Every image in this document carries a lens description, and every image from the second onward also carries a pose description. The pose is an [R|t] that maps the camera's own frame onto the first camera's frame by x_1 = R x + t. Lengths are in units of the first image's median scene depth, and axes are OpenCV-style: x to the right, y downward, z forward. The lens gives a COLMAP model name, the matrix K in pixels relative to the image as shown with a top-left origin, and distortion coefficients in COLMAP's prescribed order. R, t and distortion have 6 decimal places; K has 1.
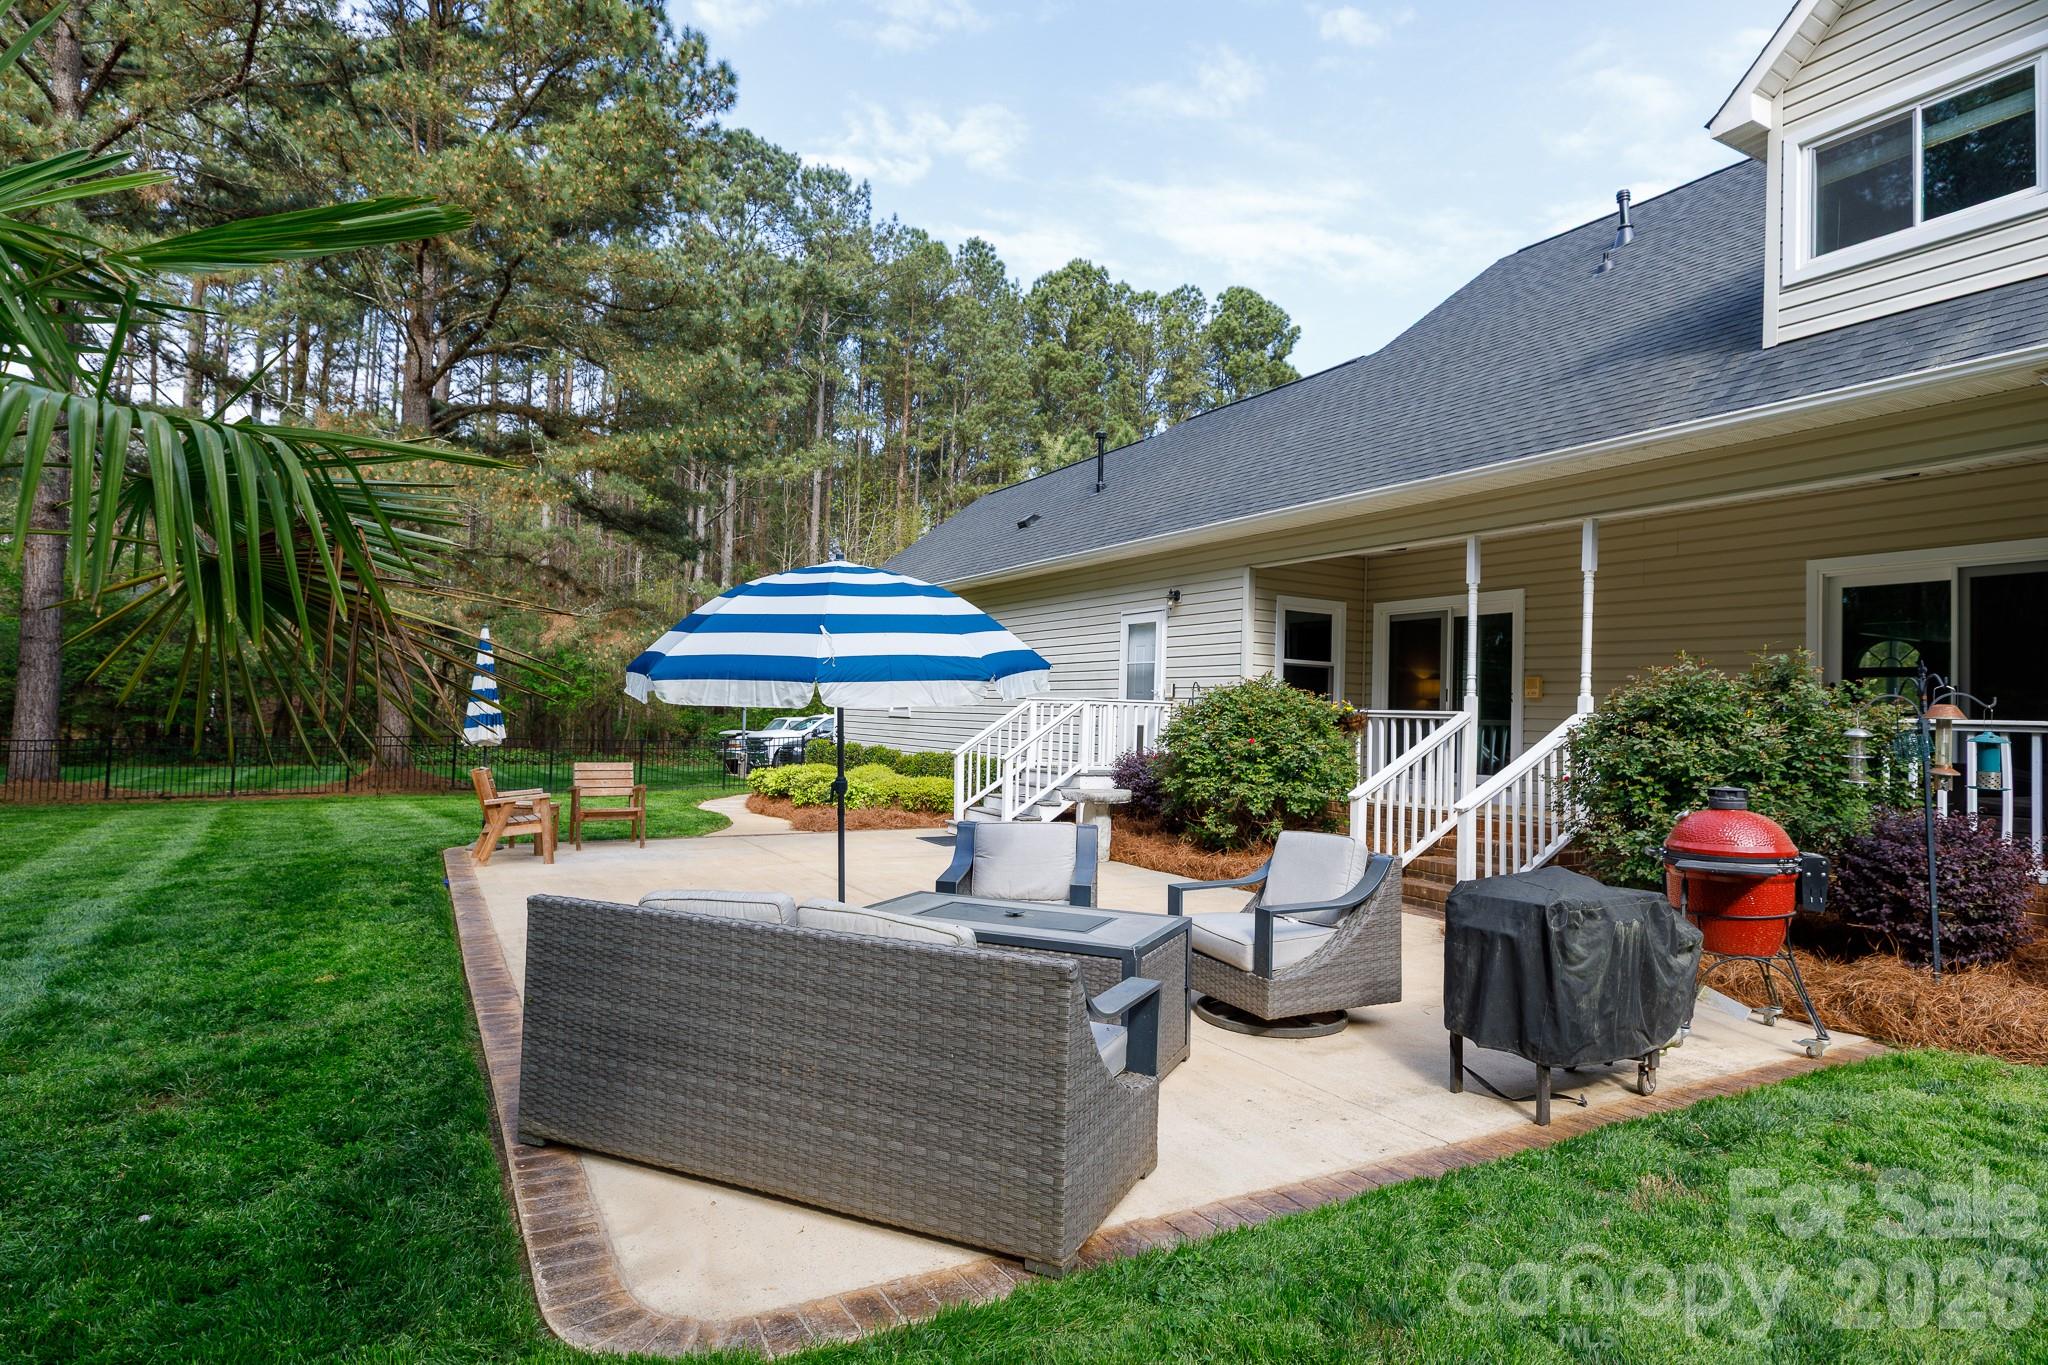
lens RADIAL K [[1106.2, 0, 1024.0], [0, 1106.2, 682.5], [0, 0, 1]] dist [0.000609, 0.000240]
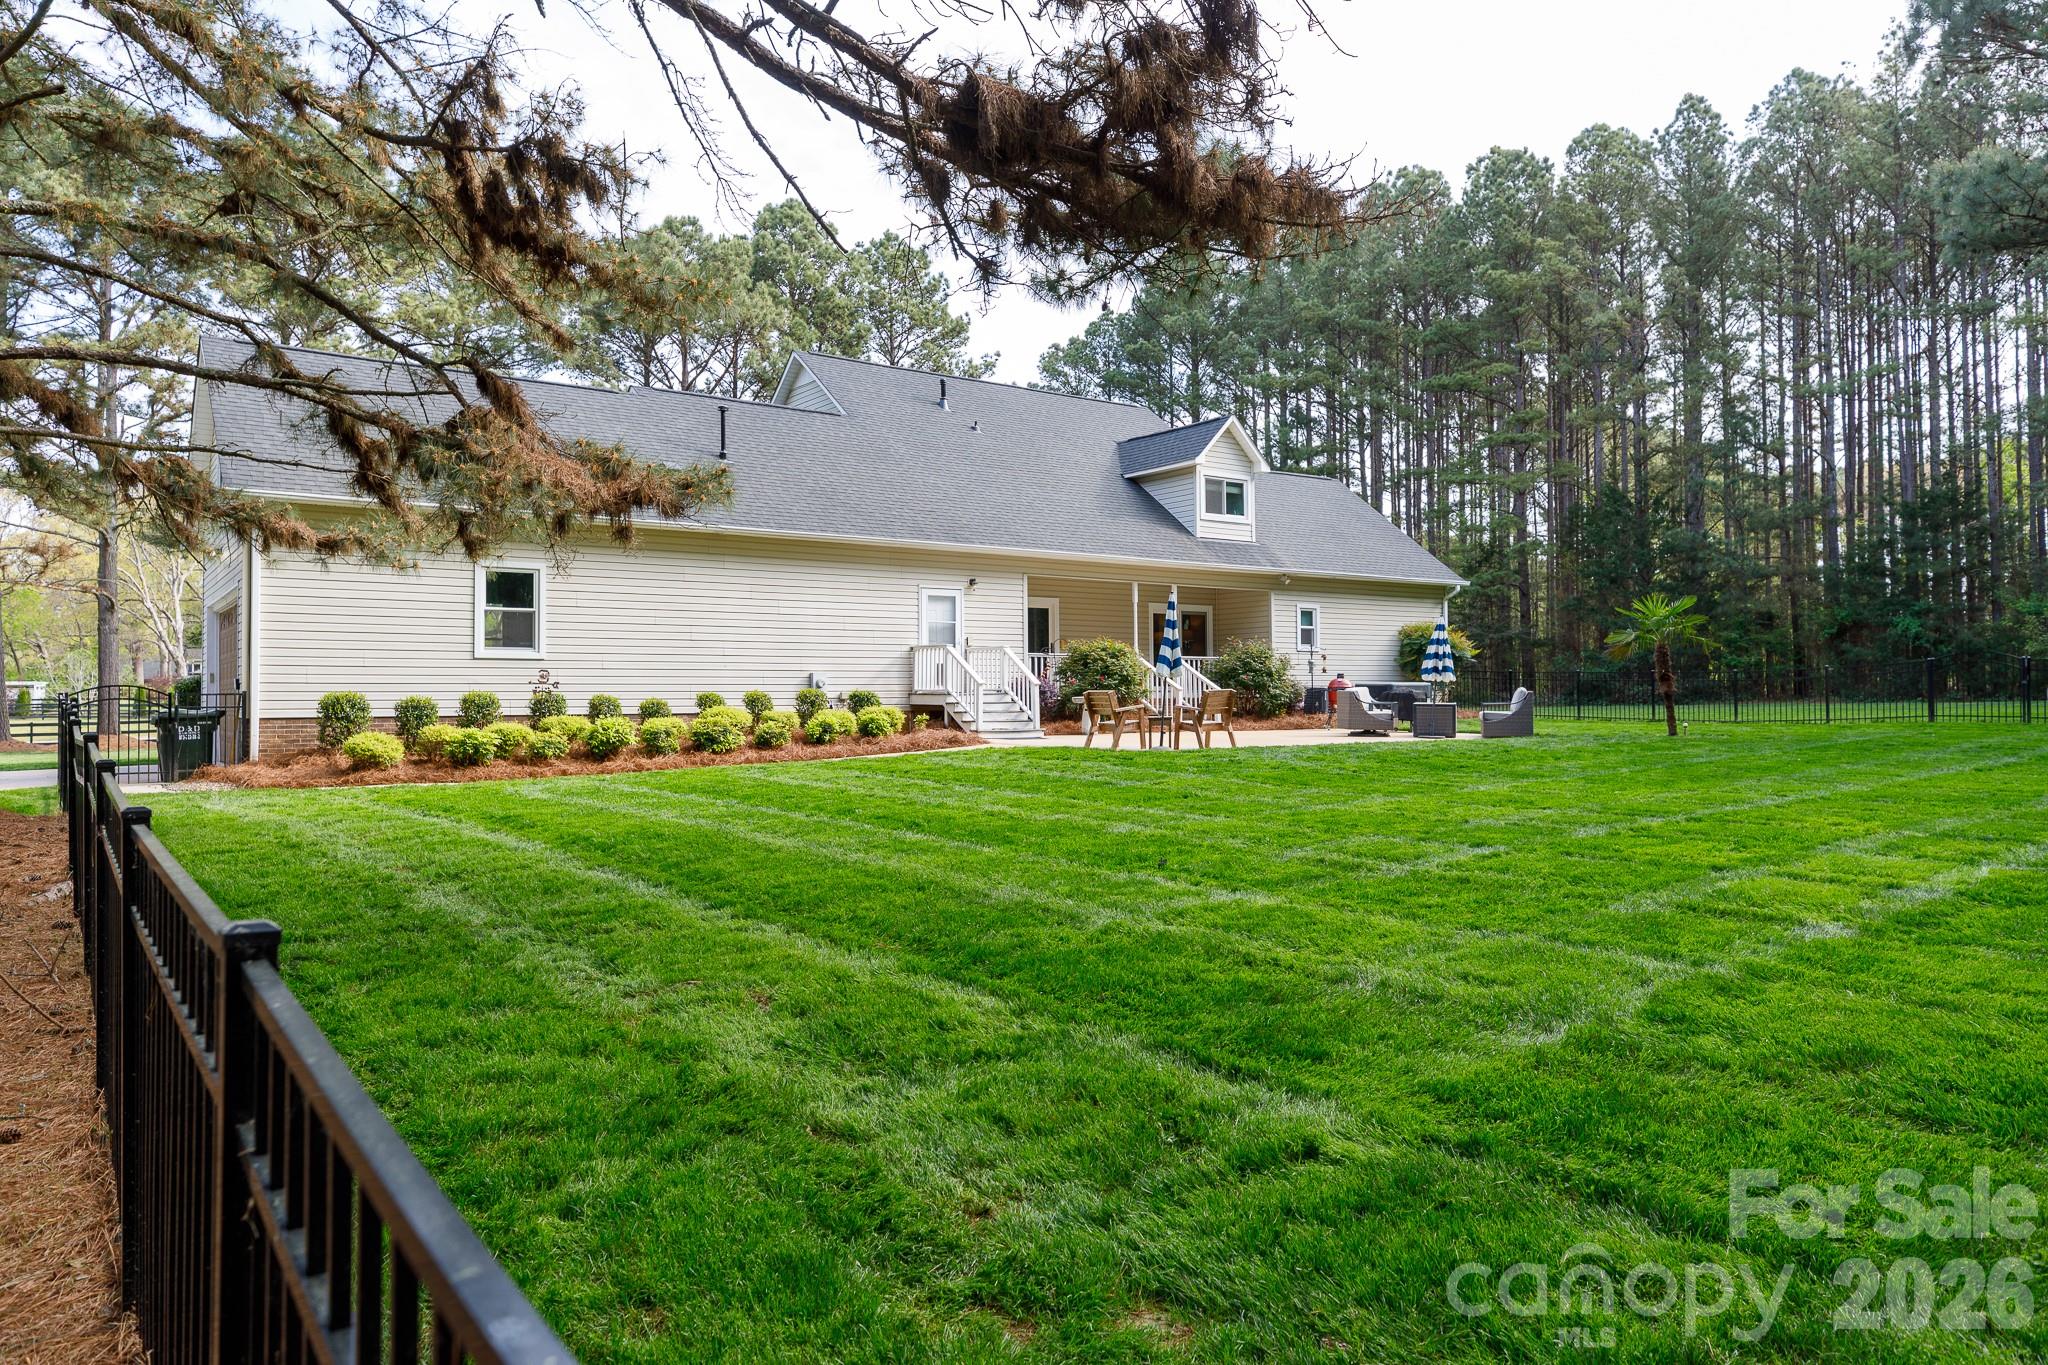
lens RADIAL K [[1389.5, 0, 1024.0], [0, 1389.5, 682.5], [0, 0, 1]] dist [0.000729, 0.000712]
pose [[-0.111041, -0.019480, 0.993625, -2.946878], [-0.039014, 0.999123, 0.015228, 0.051615], [-0.993050, -0.037074, -0.111703, 1.812083]]
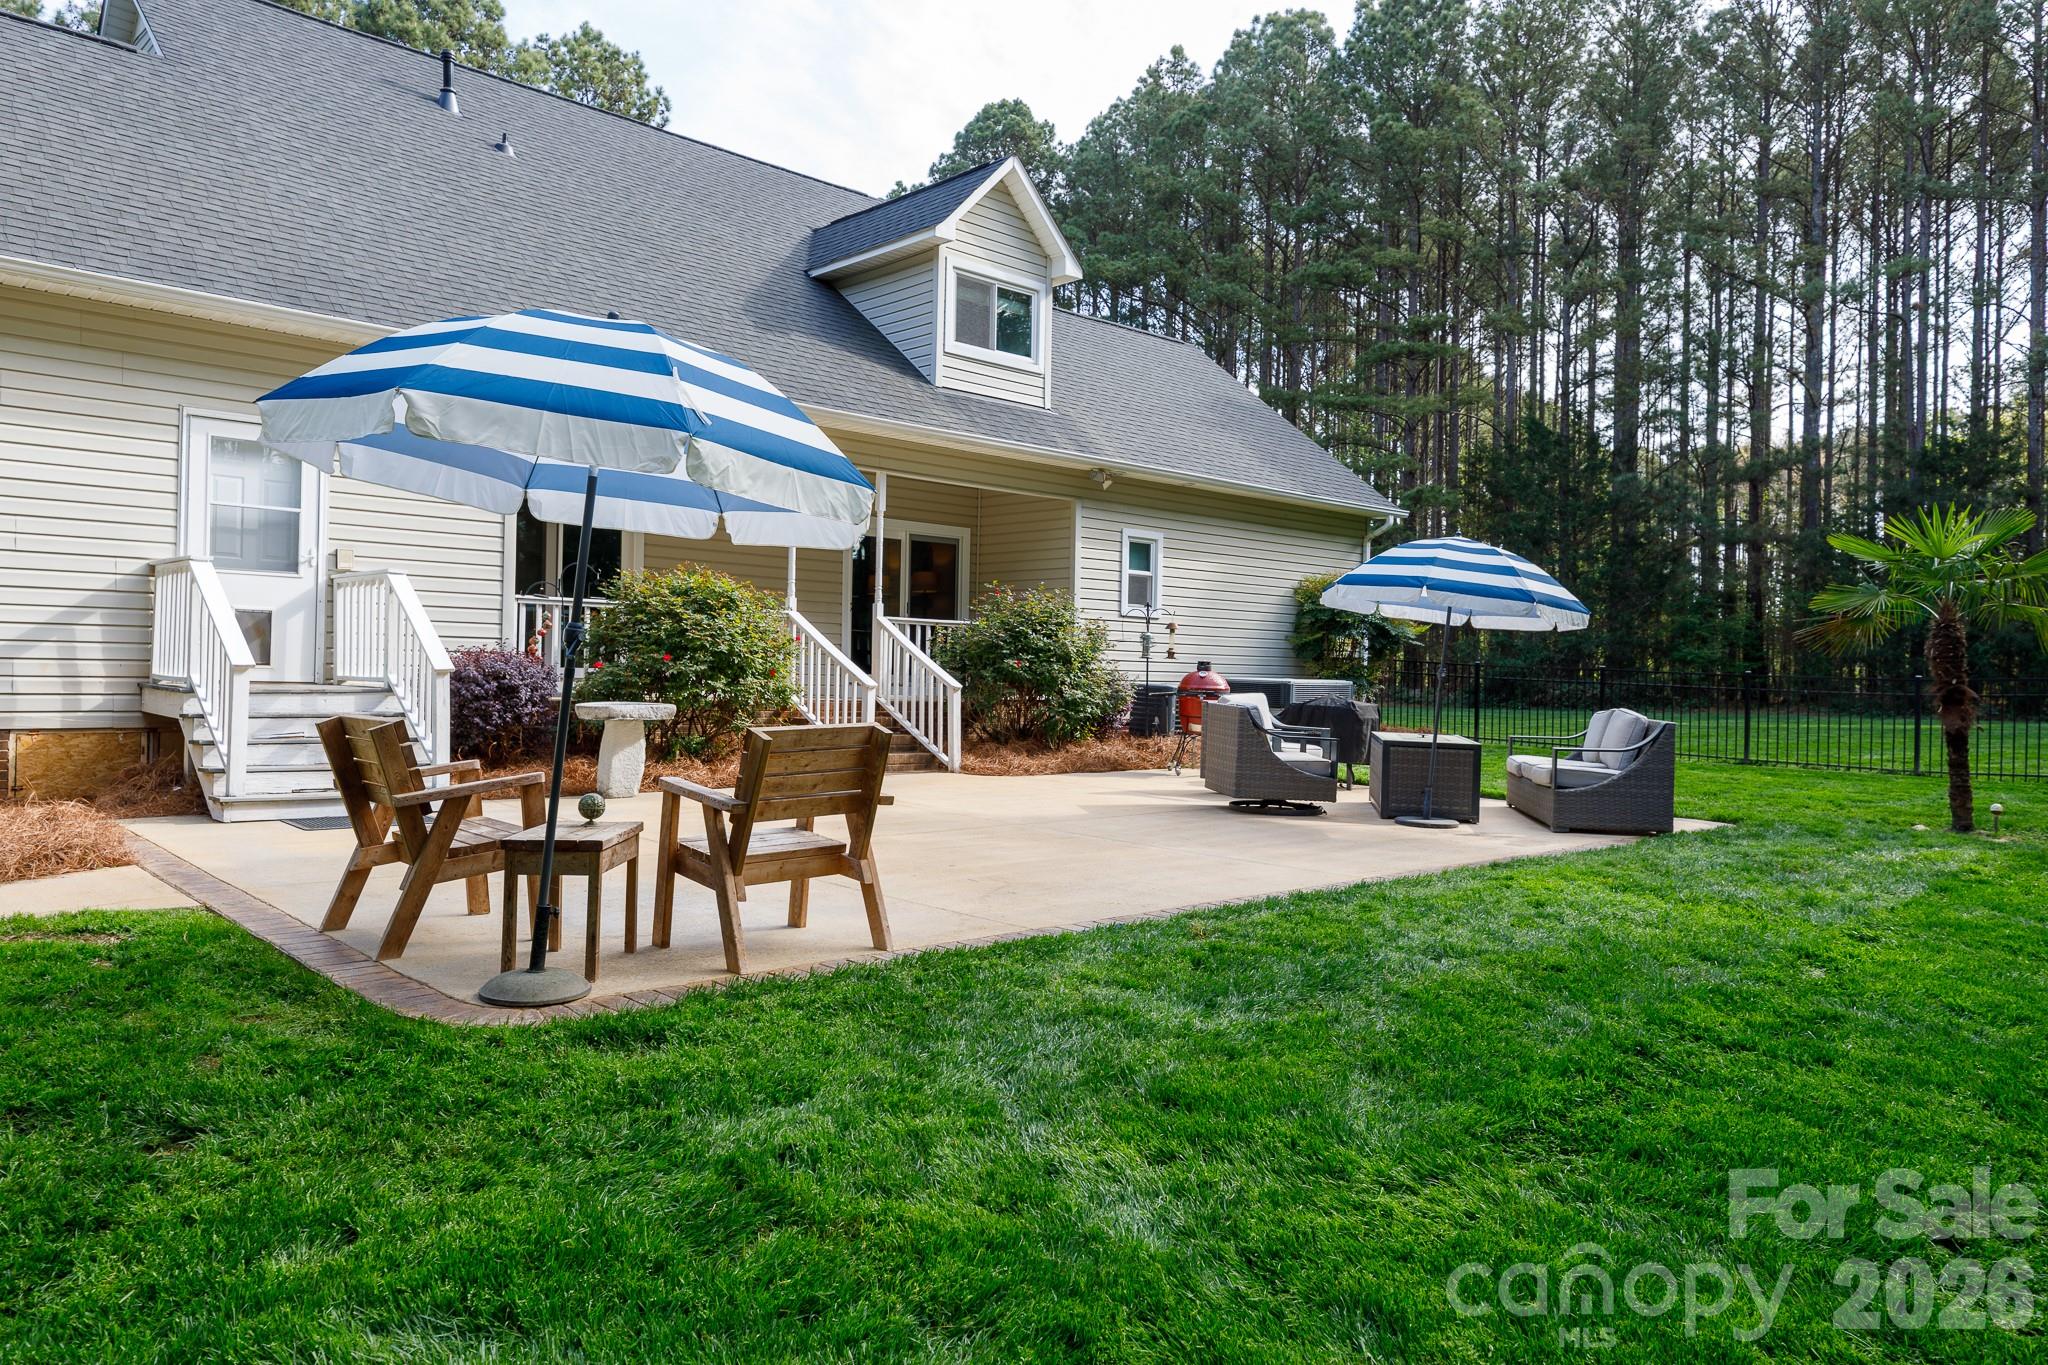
lens RADIAL K [[1389.5, 0, 1024.0], [0, 1389.5, 682.5], [0, 0, 1]] dist [0.000729, 0.000712]
pose [[-0.232836, -0.046380, 0.971409, -1.221381], [-0.071679, 0.996964, 0.030420, 0.040682], [-0.969871, -0.062546, -0.235453, 1.265851]]
